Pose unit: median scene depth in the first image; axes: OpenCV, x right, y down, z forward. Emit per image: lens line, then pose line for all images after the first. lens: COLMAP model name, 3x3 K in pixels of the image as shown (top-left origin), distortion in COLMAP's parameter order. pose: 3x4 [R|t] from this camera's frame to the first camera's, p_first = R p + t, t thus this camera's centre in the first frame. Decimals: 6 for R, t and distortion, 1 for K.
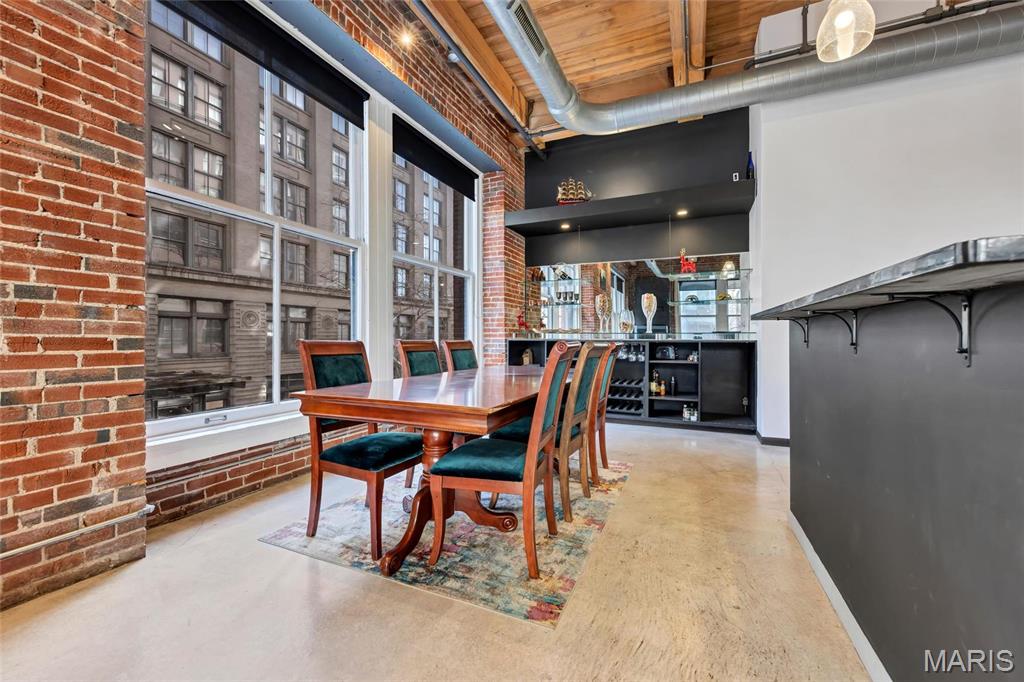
lens RADIAL K [[409.0, 0, 513.6], [0, 409.0, 338.4], [0, 0, 1]] dist [0.006050, -0.000324]
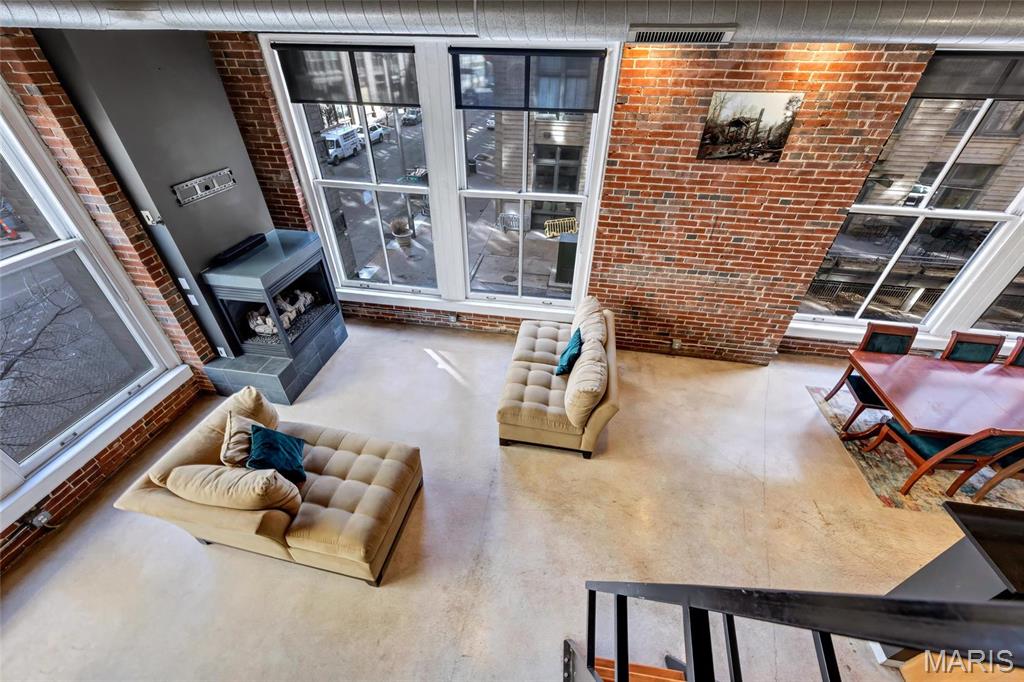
lens RADIAL K [[394.5, 0, 512.7], [0, 394.5, 344.8], [0, 0, 1]] dist [0.006885, -0.000989]
pose [[0.258244, 0.584751, -0.769010, 0.588171], [-0.012460, 0.797961, 0.602581, -1.109009], [0.965999, -0.146031, 0.213354, -1.140682]]
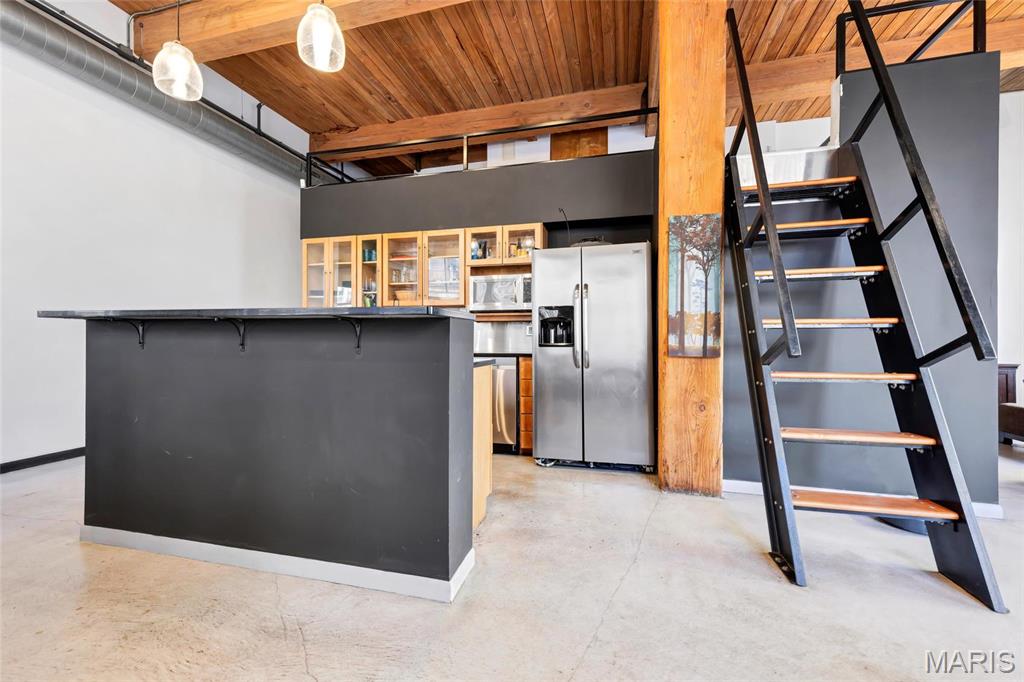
lens RADIAL K [[409.0, 0, 504.1], [0, 409.0, 339.6], [0, 0, 1]] dist [0.006050, -0.000324]
pose [[-0.146667, 0.003776, 0.989179, -0.449023], [-0.007261, 0.999962, -0.004894, 0.000926], [-0.989159, -0.007900, -0.146634, 0.239552]]
